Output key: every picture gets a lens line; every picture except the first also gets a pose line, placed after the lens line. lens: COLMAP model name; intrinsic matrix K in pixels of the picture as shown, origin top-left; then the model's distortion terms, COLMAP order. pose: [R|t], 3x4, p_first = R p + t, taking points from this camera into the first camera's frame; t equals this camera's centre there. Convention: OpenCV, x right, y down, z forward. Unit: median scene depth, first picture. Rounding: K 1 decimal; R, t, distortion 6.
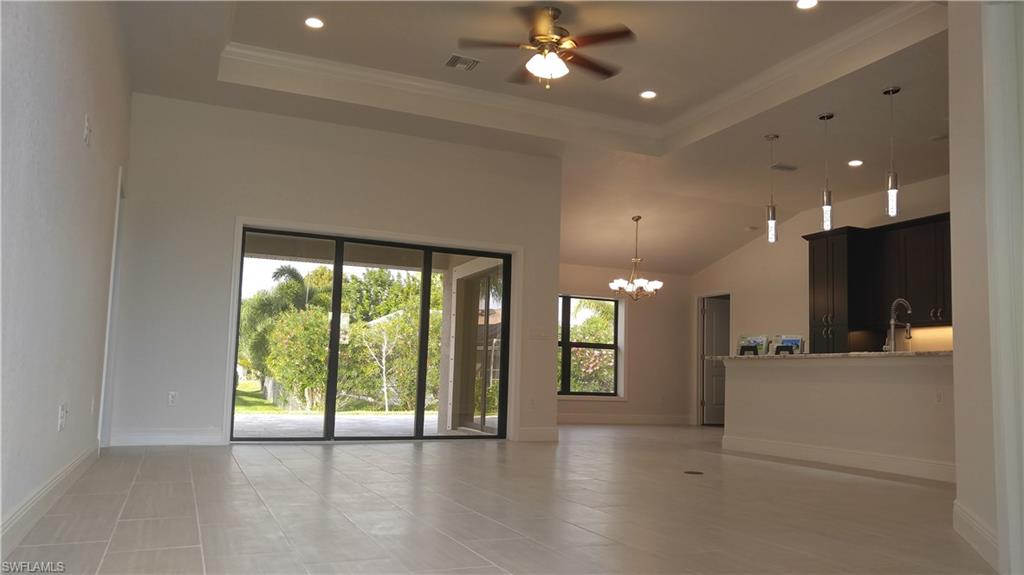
lens RADIAL K [[761.3, 0, 512.0], [0, 761.3, 287.5], [0, 0, 1]] dist [0.000781, -0.000349]
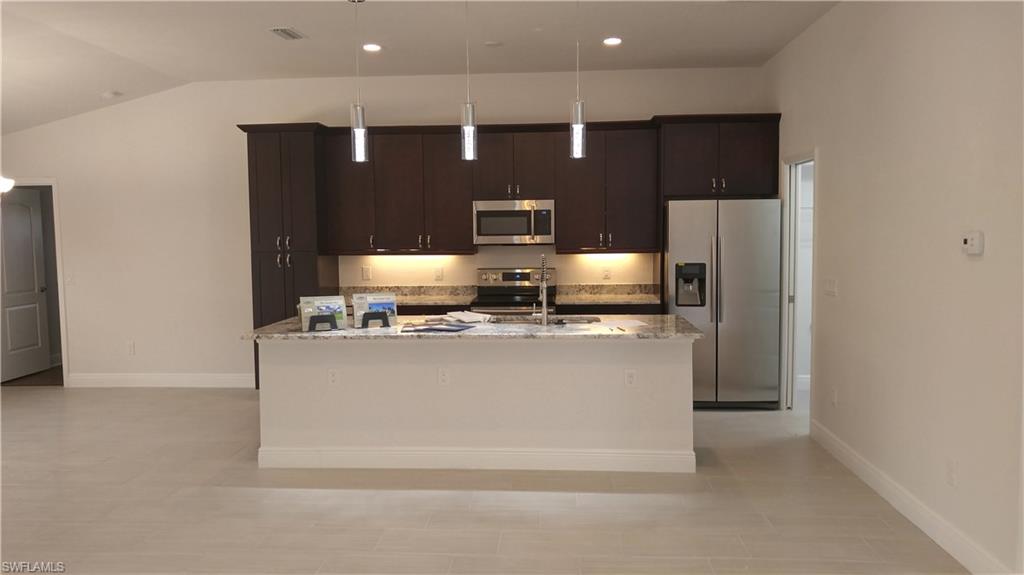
lens RADIAL K [[761.3, 0, 512.0], [0, 761.3, 287.5], [0, 0, 1]] dist [0.000781, -0.000349]
pose [[0.451096, -0.108603, 0.885843, -0.208307], [-0.078439, 0.983903, 0.160568, -0.069236], [-0.889022, -0.141917, 0.435316, 0.572331]]
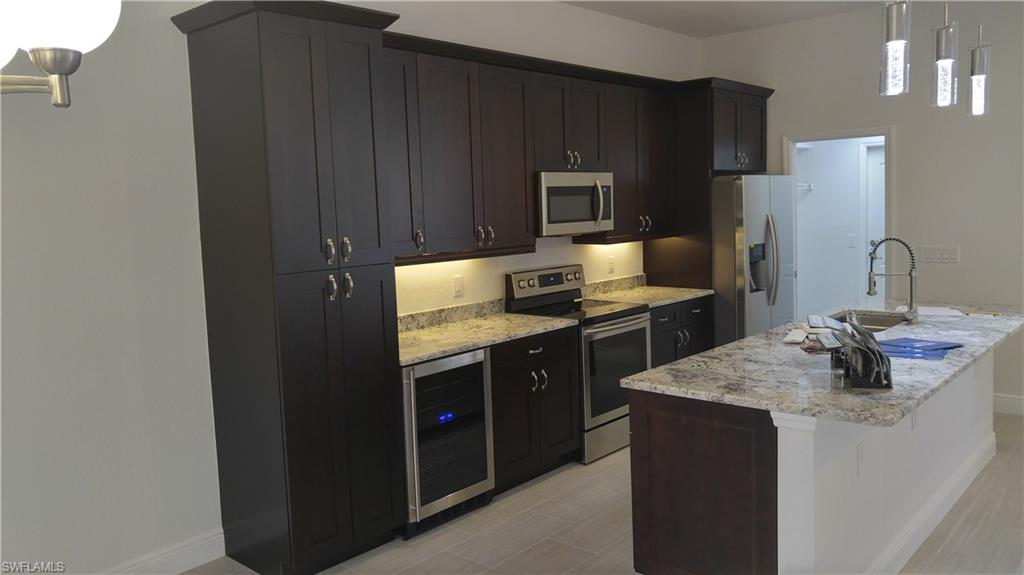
lens RADIAL K [[771.4, 0, 576.6], [0, 771.4, 284.7], [0, 0, 1]] dist [0.001861, 0.169563]
pose [[-0.454152, -0.115091, 0.883459, 0.037394], [-0.086388, 0.992637, 0.084905, 0.021052], [-0.886726, -0.037760, -0.460751, 1.344383]]
